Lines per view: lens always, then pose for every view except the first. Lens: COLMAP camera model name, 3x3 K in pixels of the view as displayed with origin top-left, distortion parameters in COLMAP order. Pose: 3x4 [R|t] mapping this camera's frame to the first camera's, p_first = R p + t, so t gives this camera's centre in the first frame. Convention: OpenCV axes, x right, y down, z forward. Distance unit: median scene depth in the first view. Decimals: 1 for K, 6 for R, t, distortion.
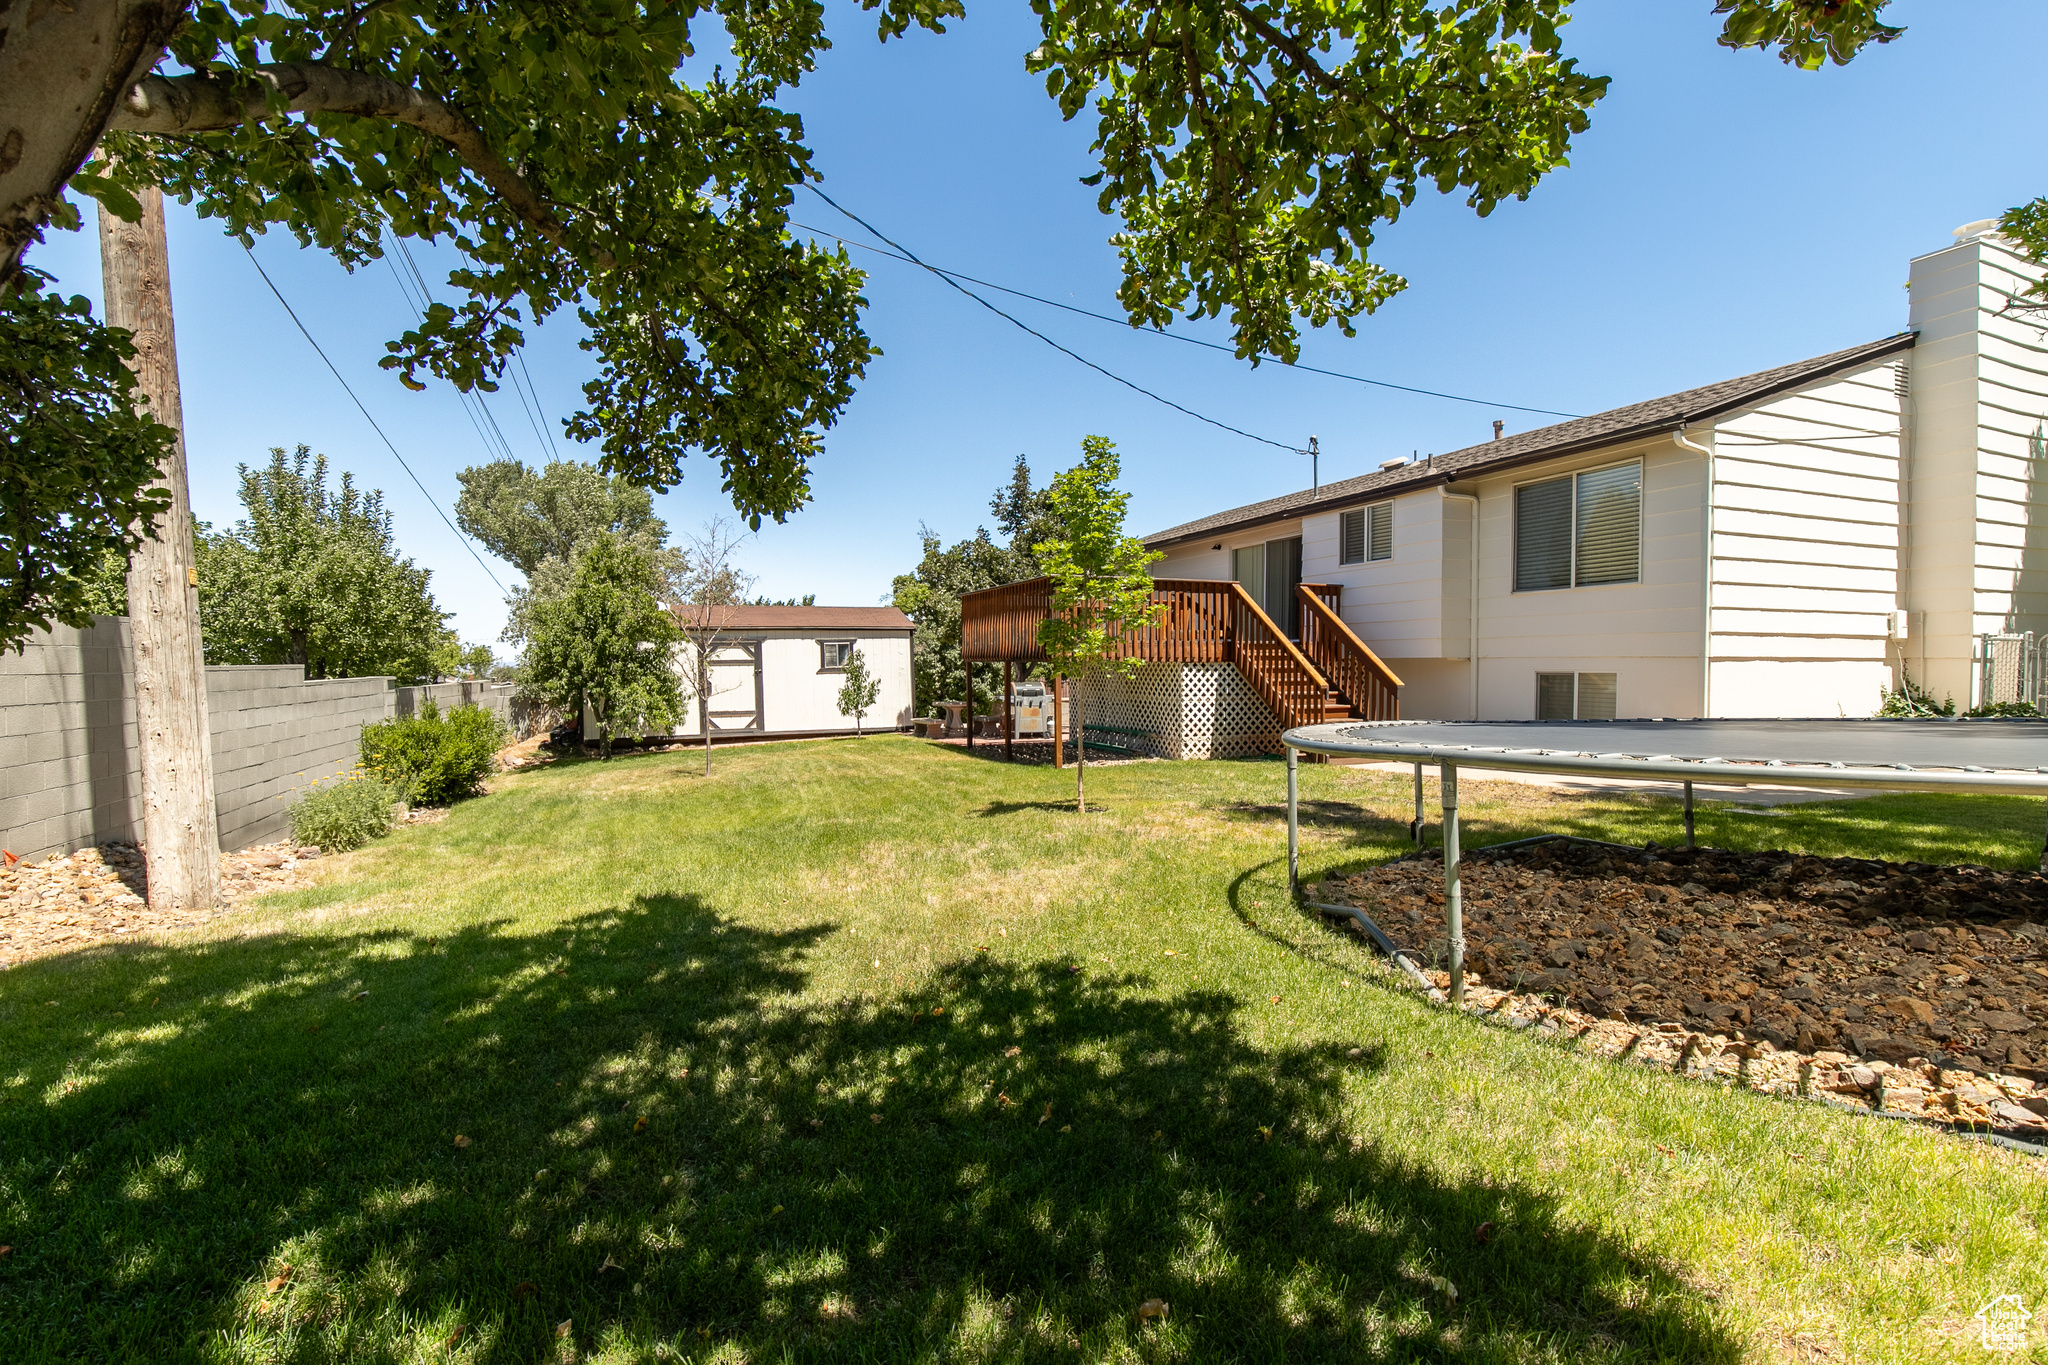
lens RADIAL K [[931.2, 0, 1031.0], [0, 931.2, 686.7], [0, 0, 1]] dist [0.009493, -0.001562]
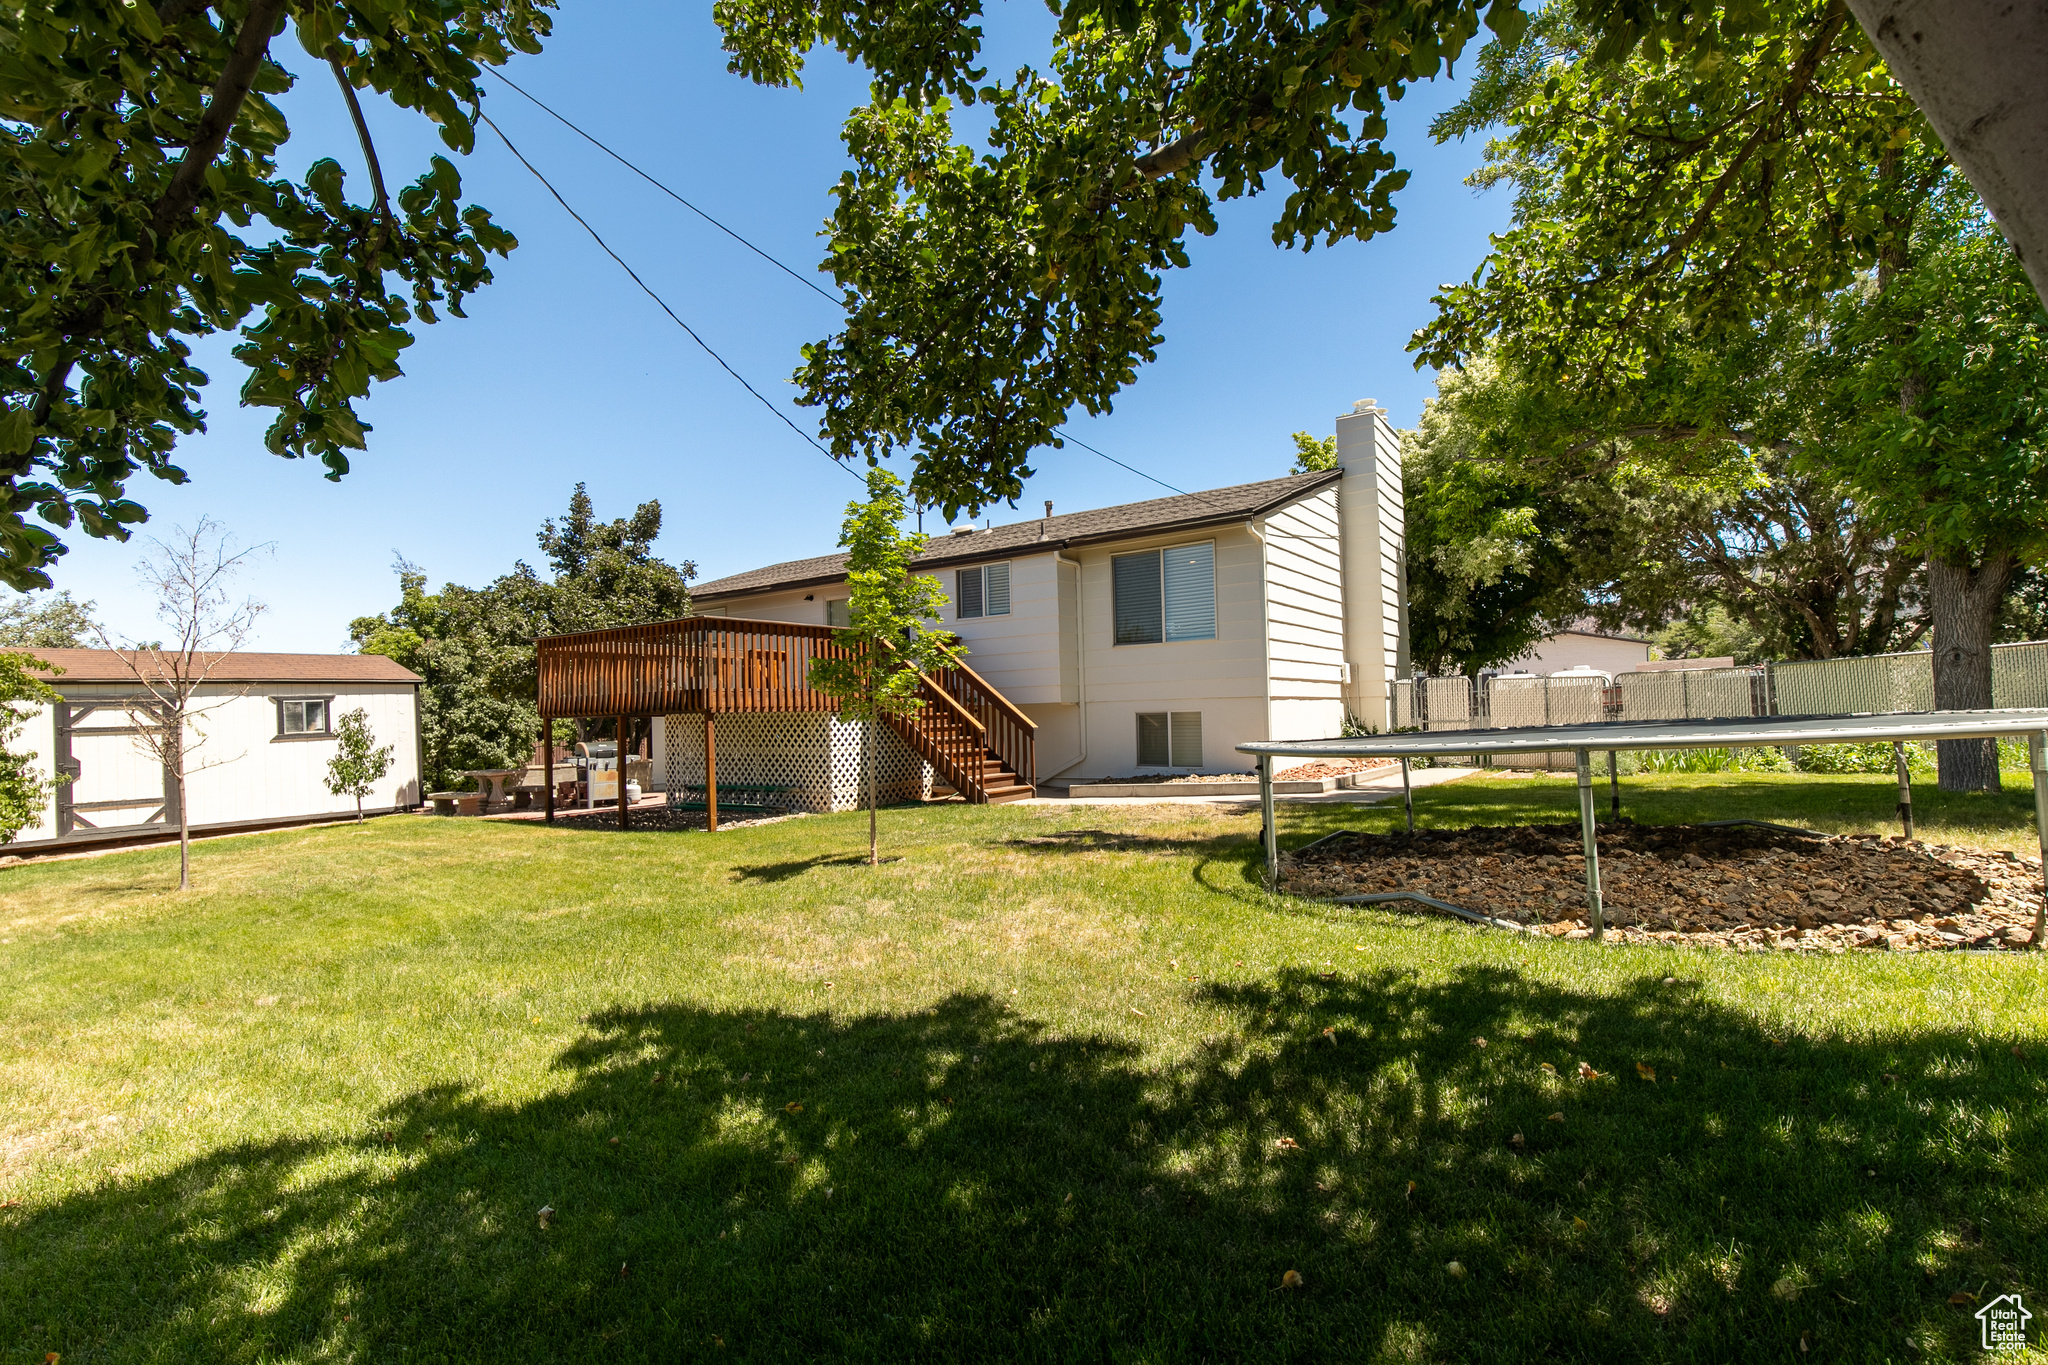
lens RADIAL K [[931.2, 0, 1025.5], [0, 931.2, 676.8], [0, 0, 1]] dist [0.009493, -0.001562]
pose [[0.845648, 0.001531, 0.533739, -0.183419], [0.038665, 0.997193, -0.064121, 0.007904], [-0.532339, 0.074861, 0.843215, 0.070964]]
